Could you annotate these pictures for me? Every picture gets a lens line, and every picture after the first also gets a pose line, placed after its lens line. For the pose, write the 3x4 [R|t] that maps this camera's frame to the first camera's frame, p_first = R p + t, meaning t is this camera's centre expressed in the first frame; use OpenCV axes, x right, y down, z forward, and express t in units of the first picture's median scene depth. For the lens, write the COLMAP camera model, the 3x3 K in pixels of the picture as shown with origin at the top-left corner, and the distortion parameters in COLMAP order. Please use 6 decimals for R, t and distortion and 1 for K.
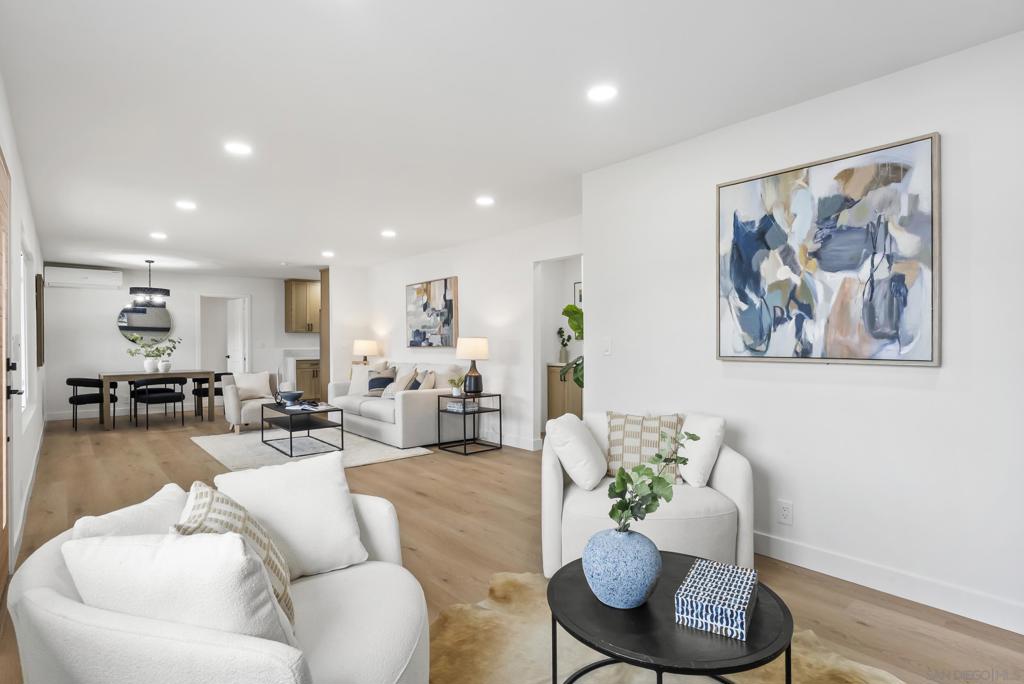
lens RADIAL K [[508.9, 0, 513.9], [0, 508.9, 344.5], [0, 0, 1]] dist [-0.007661, 0.000084]
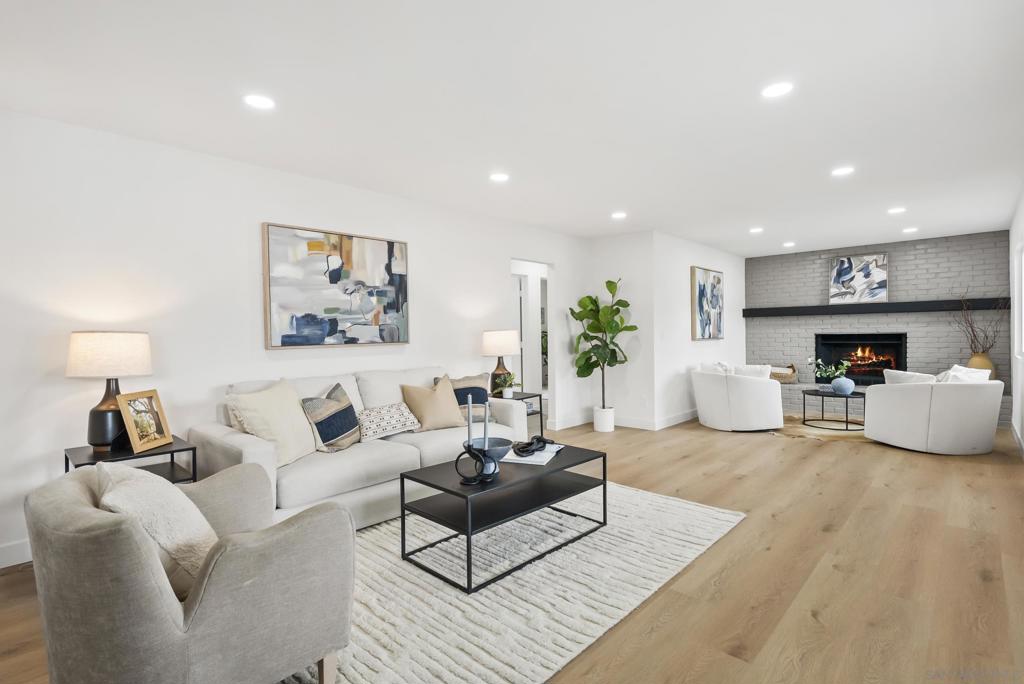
lens RADIAL K [[491.4, 0, 508.7], [0, 491.4, 336.9], [0, 0, 1]] dist [-0.003284, 0.001182]
pose [[-0.086884, 0.000324, 0.996218, -0.790309], [0.019112, 0.999816, 0.001342, -0.002180], [-0.996035, 0.019156, -0.086875, 0.909292]]
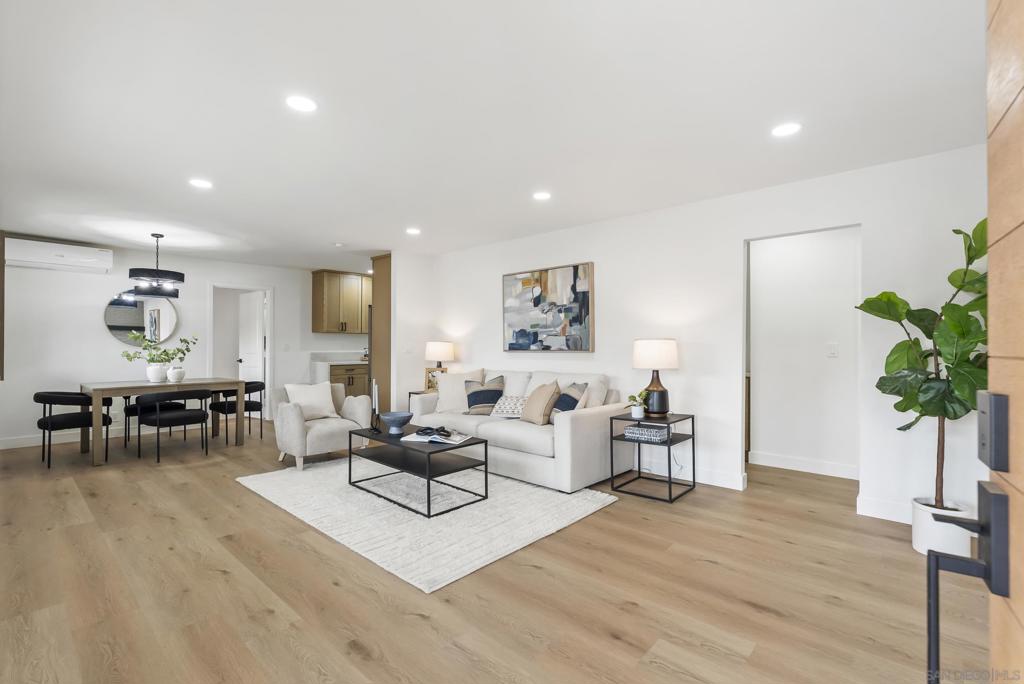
lens RADIAL K [[460.7, 0, 512.0], [0, 460.7, 342.0], [0, 0, 1]] dist [0.000197, 0.000152]
pose [[0.993568, 0.007614, 0.112977, -0.313970], [-0.006197, 0.999898, -0.012890, 0.000050], [-0.113063, 0.012107, 0.993514, 0.302917]]
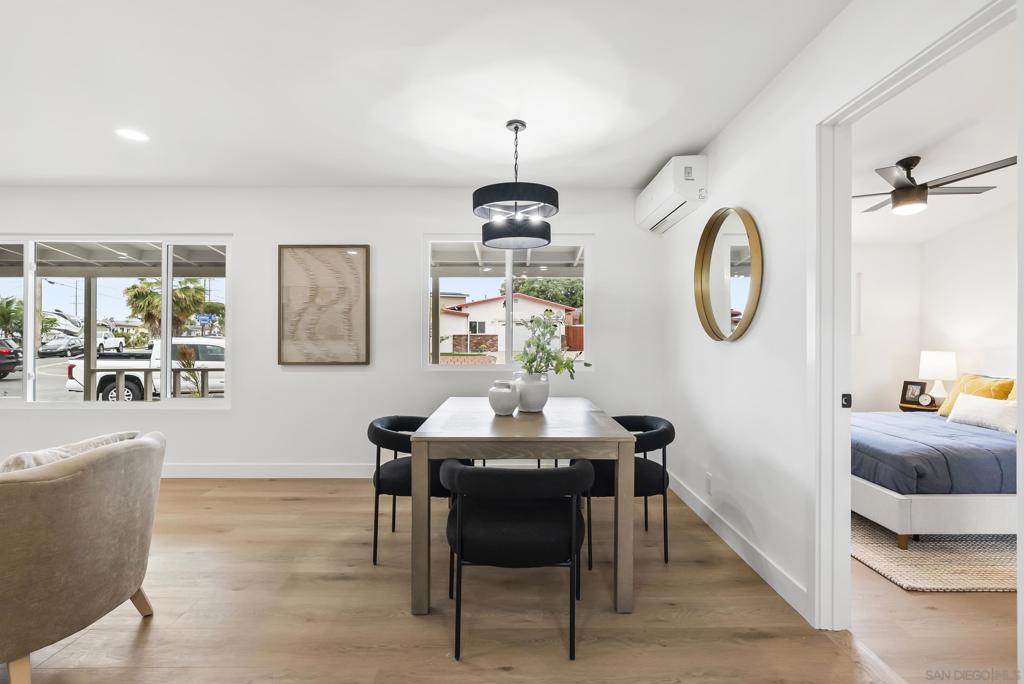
lens RADIAL K [[498.8, 0, 515.9], [0, 498.8, 334.9], [0, 0, 1]] dist [-0.001636, -0.000471]
pose [[-0.664716, -0.000598, -0.747096, -0.497508], [-0.005958, 0.999972, 0.004501, -0.006422], [0.747073, 0.007443, -0.664701, 1.446547]]
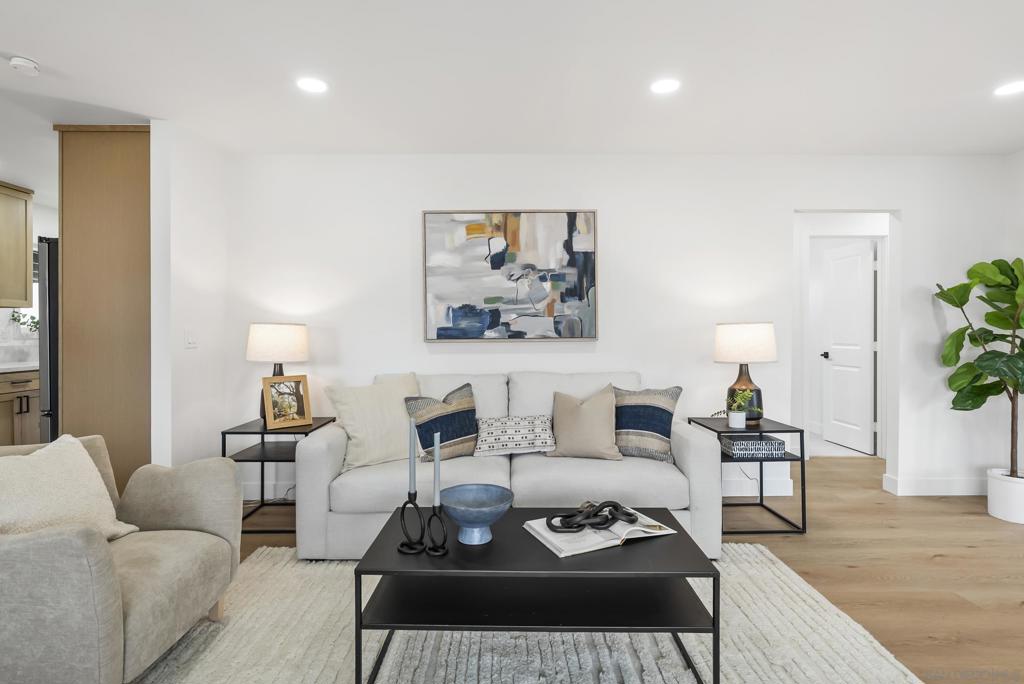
lens RADIAL K [[515.6, 0, 510.5], [0, 515.6, 331.0], [0, 0, 1]] dist [-0.001936, 0.000300]
pose [[0.655738, 0.002446, 0.754985, -0.585951], [0.001844, 0.999987, -0.004841, -0.001831], [-0.754986, 0.004566, 0.655725, 0.698911]]
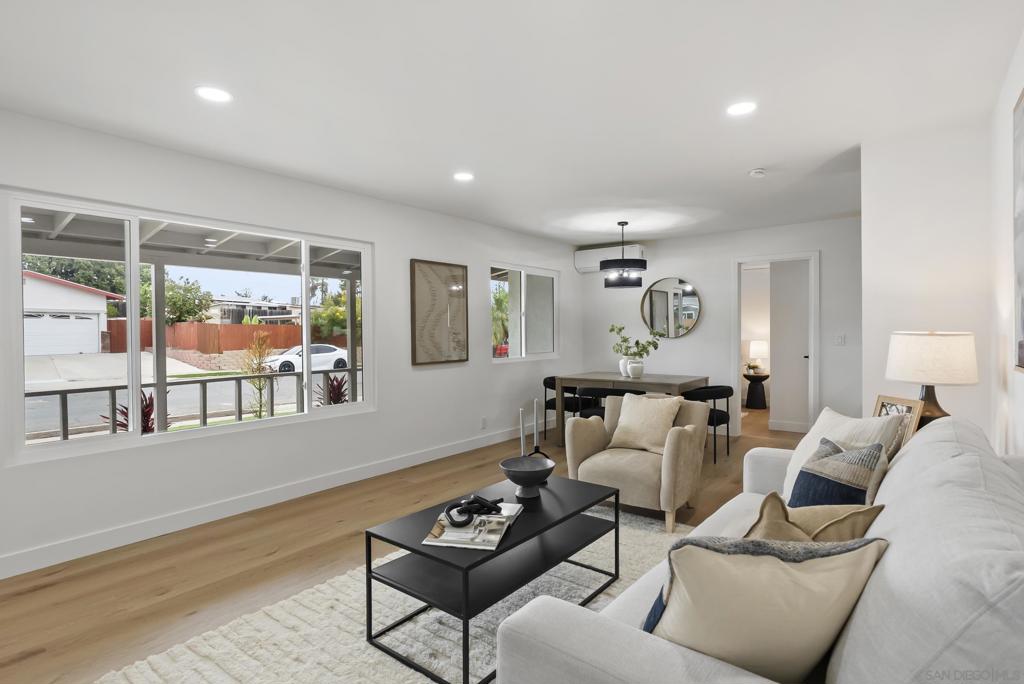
lens RADIAL K [[524.7, 0, 512.0], [0, 524.7, 342.0], [0, 0, 1]] dist [0.002031, 0.000563]
pose [[0.192136, 0.023367, -0.981090, -0.016681], [-0.001085, 0.999721, 0.023598, -0.014823], [0.981368, -0.003469, 0.192107, 0.808832]]
